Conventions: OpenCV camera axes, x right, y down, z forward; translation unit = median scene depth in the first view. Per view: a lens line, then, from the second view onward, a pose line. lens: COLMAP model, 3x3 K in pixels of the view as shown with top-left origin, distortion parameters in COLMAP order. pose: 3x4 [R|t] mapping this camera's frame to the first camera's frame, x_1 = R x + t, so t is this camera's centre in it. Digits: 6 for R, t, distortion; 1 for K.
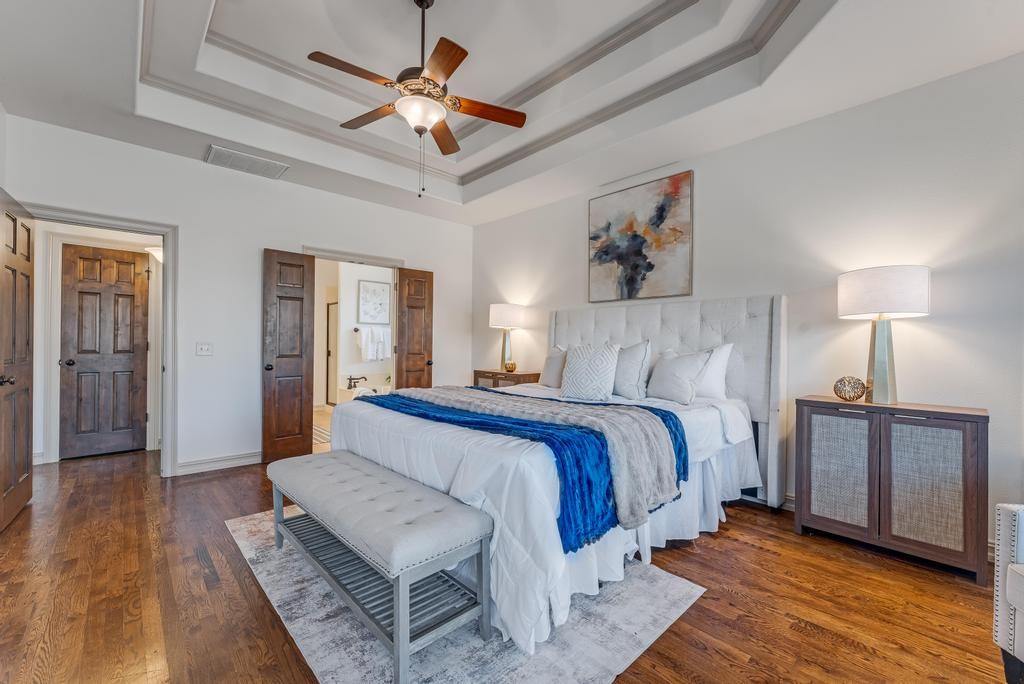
lens RADIAL K [[415.7, 0, 511.4], [0, 415.7, 340.6], [0, 0, 1]] dist [0.001397, -0.000027]
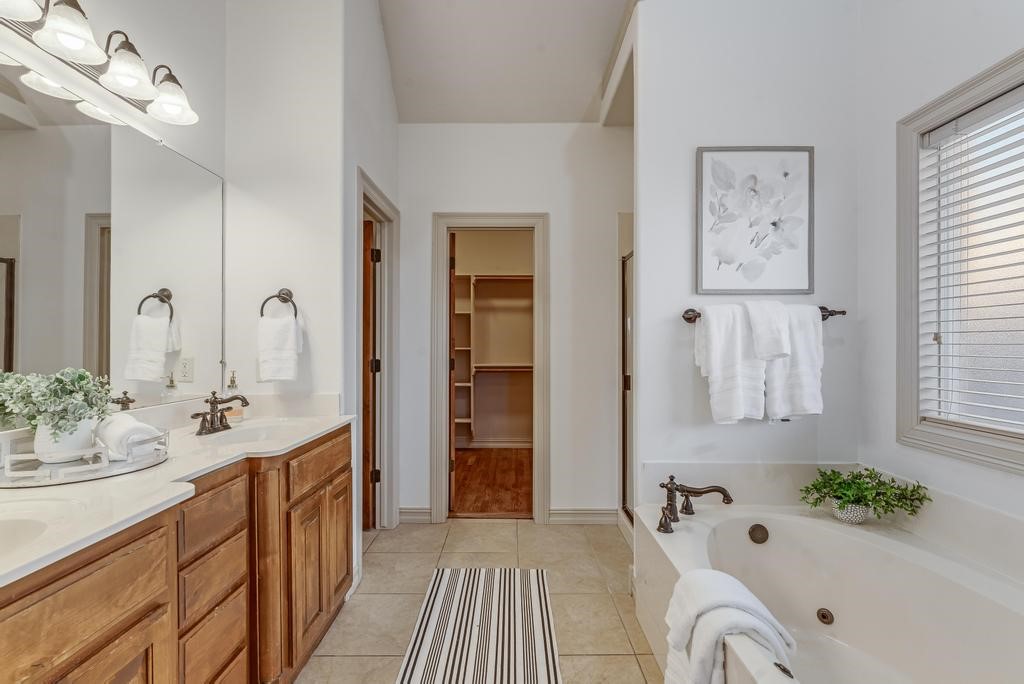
lens RADIAL K [[467.5, 0, 512.0], [0, 467.5, 342.0], [0, 0, 1]] dist [-0.001420, 0.000384]
pose [[0.727398, -0.013851, -0.686076, -0.233726], [0.011395, 0.999902, -0.008105, -0.005388], [0.686121, -0.001922, 0.727485, 0.658893]]
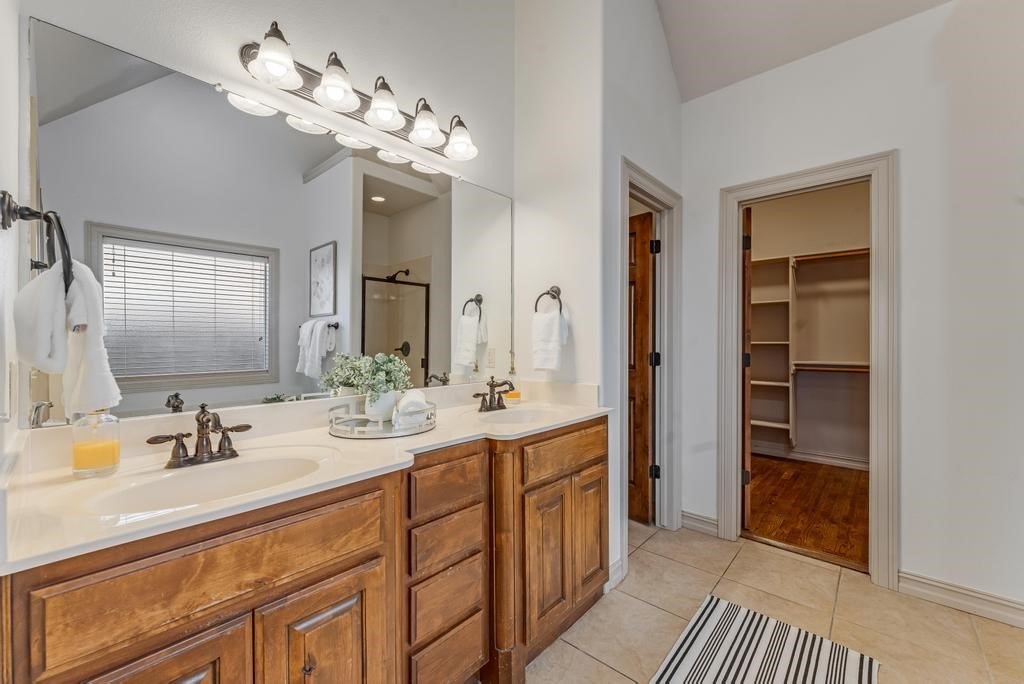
lens RADIAL K [[415.7, 0, 511.4], [0, 415.7, 340.6], [0, 0, 1]] dist [0.001397, -0.000027]
pose [[0.085669, -0.010947, -0.996264, -0.260302], [0.009371, 0.999904, -0.010181, -0.002284], [0.996280, -0.008464, 0.085763, 0.731024]]
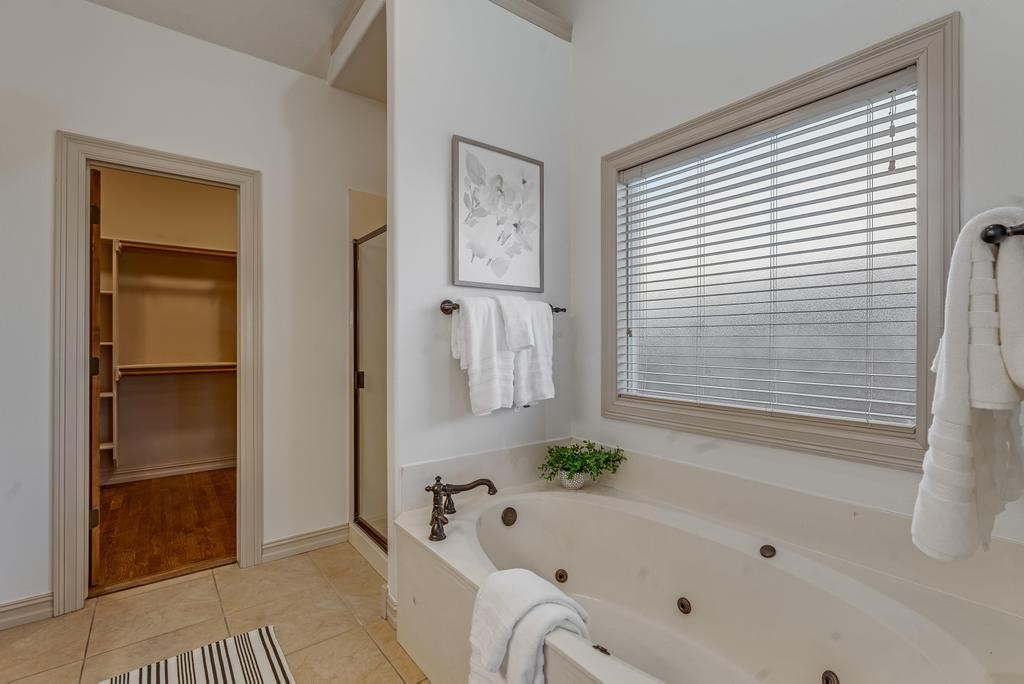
lens RADIAL K [[463.7, 0, 518.1], [0, 463.7, 338.6], [0, 0, 1]] dist [-0.000149, -0.000196]
pose [[0.996459, -0.009758, -0.083514, -0.295934], [0.009946, 0.999949, 0.001838, -0.003652], [0.083491, -0.002662, 0.996505, 0.674554]]
